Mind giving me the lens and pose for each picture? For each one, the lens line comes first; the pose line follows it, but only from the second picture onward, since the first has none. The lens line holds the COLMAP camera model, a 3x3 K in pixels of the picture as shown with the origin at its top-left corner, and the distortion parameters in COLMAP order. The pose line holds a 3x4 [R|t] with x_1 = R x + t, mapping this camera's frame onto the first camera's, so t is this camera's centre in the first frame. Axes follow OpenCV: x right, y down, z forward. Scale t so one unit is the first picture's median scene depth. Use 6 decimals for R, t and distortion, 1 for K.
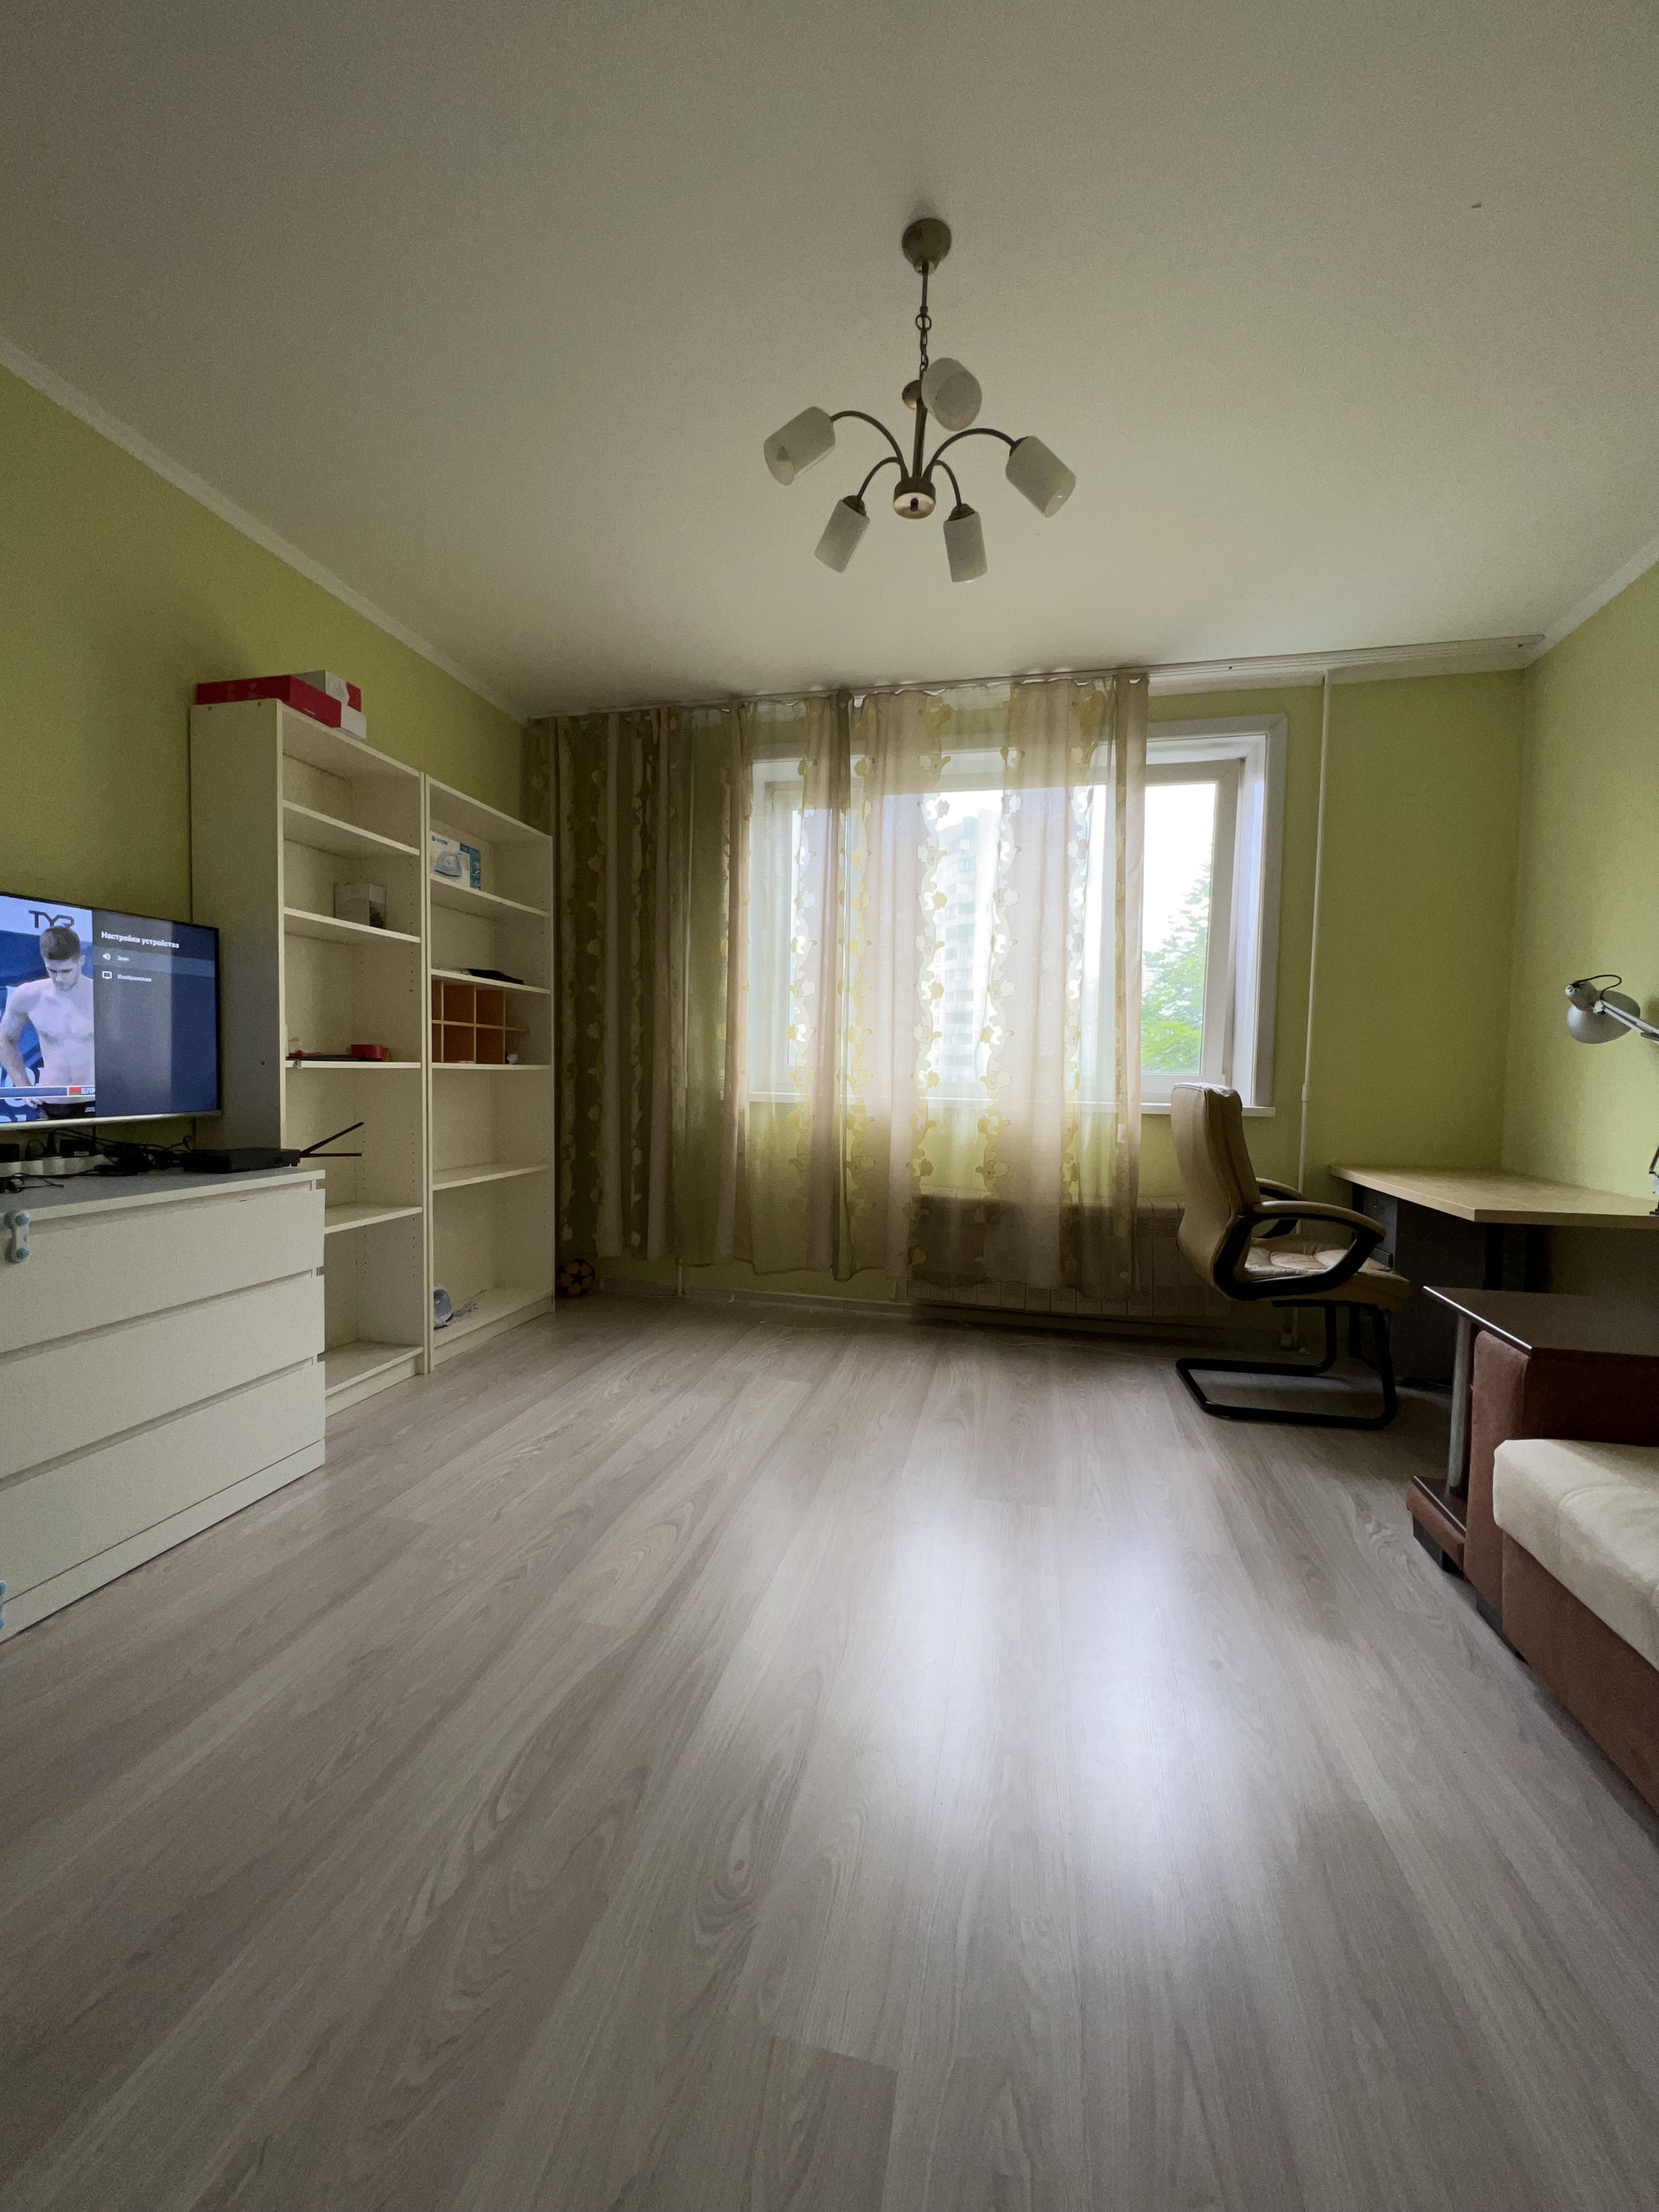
lens RADIAL K [[882.9, 0, 823.6], [0, 882.9, 1106.7], [0, 0, 1]] dist [-0.003507, 0.001243]
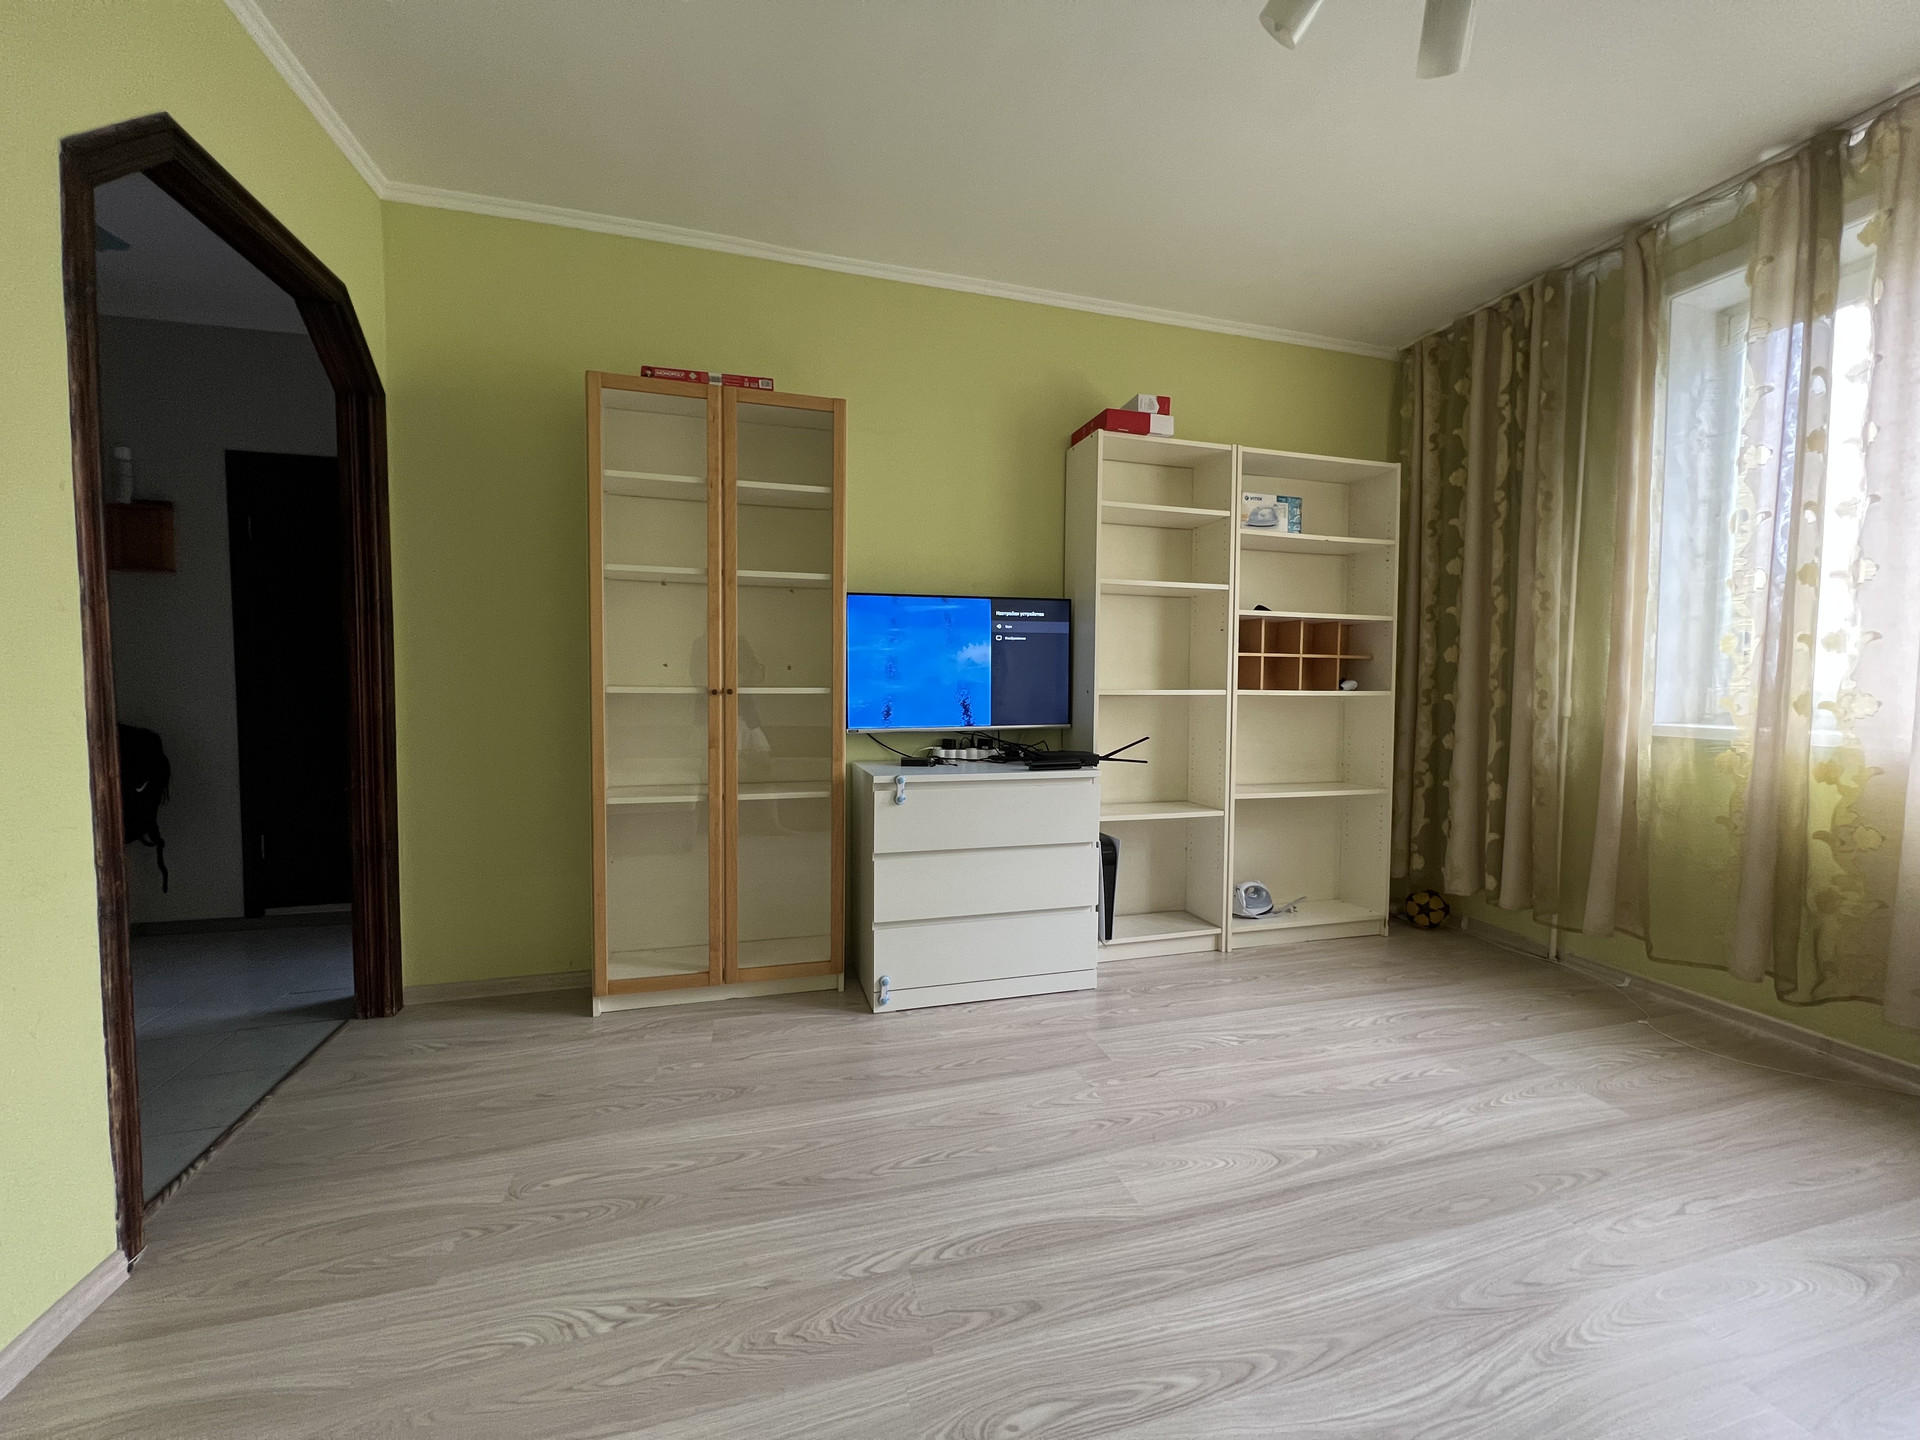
lens RADIAL K [[766.4, 0, 962.8], [0, 766.4, 720.7], [0, 0, 1]] dist [-0.003507, 0.001243]
pose [[0.493097, 0.027951, -0.869525, 0.235243], [-0.034586, 0.999323, 0.012510, -0.007947], [0.869286, 0.023905, 0.493730, 0.160394]]
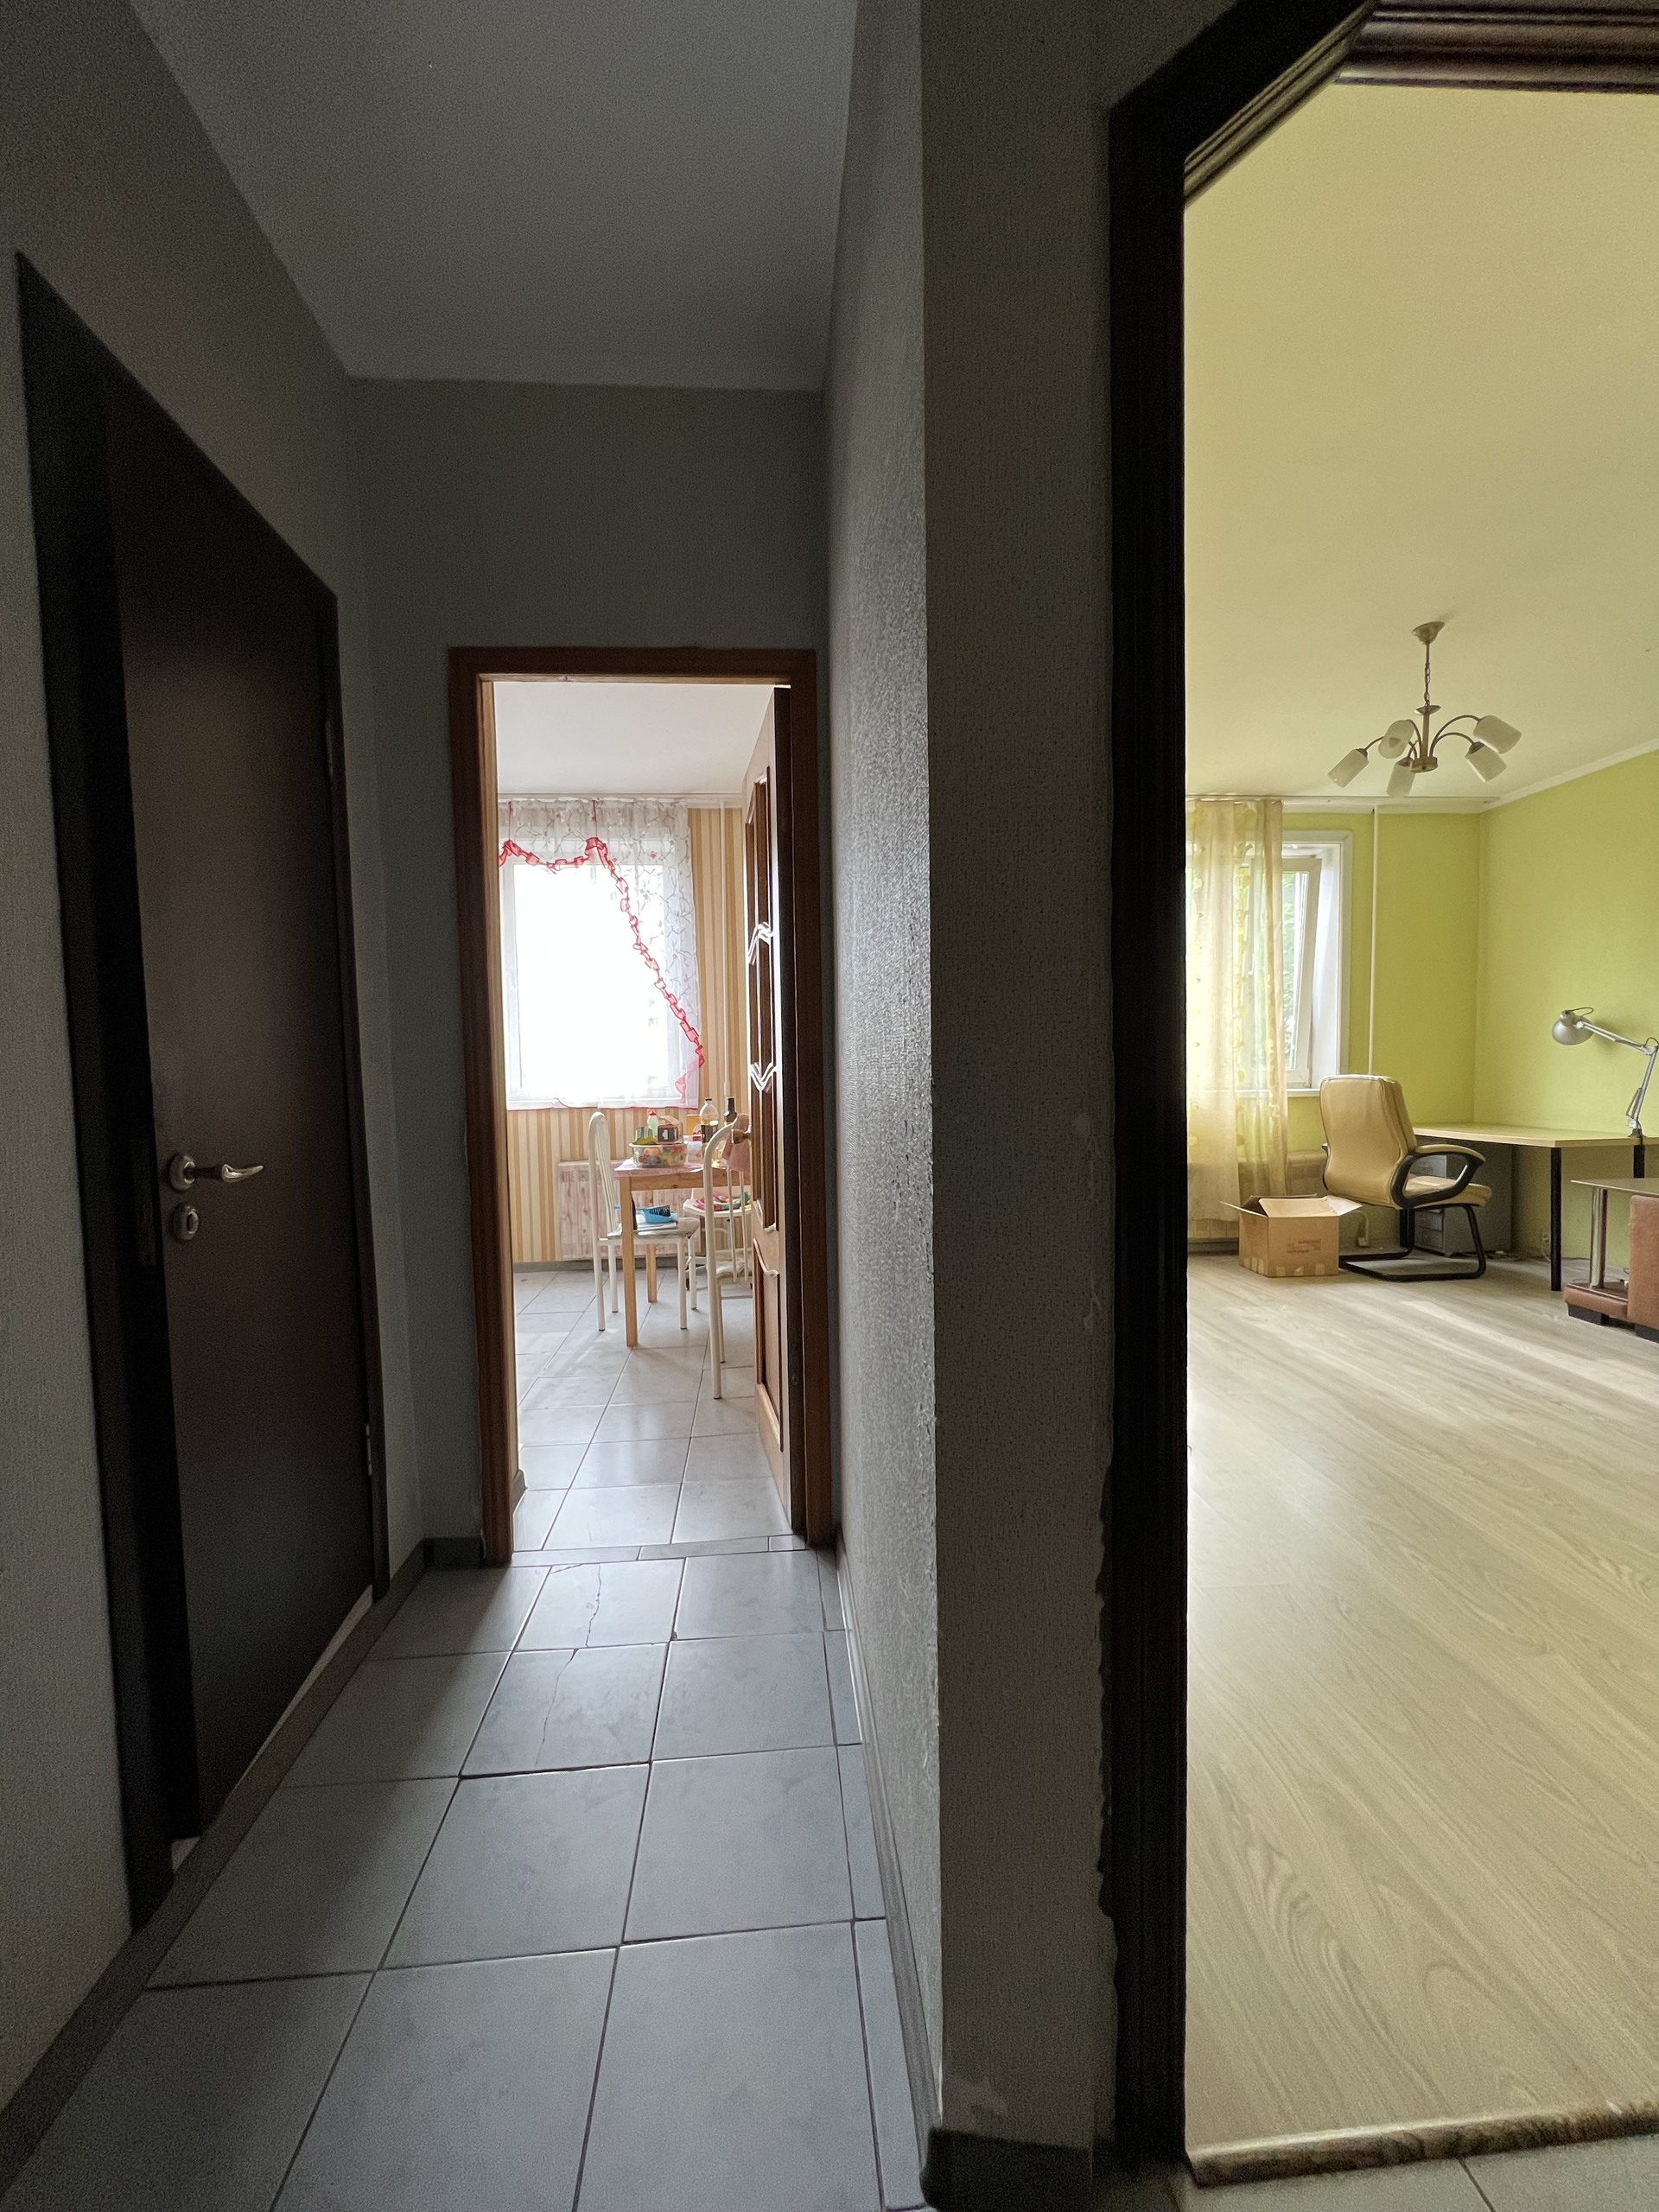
lens RADIAL K [[888.5, 0, 827.4], [0, 888.5, 1109.4], [0, 0, 1]] dist [-0.006433, 0.001900]
pose [[0.955012, -0.046570, 0.292889, -0.827813], [0.045584, 0.998909, 0.010195, -0.022541], [-0.293044, 0.003615, 0.956092, -0.200113]]
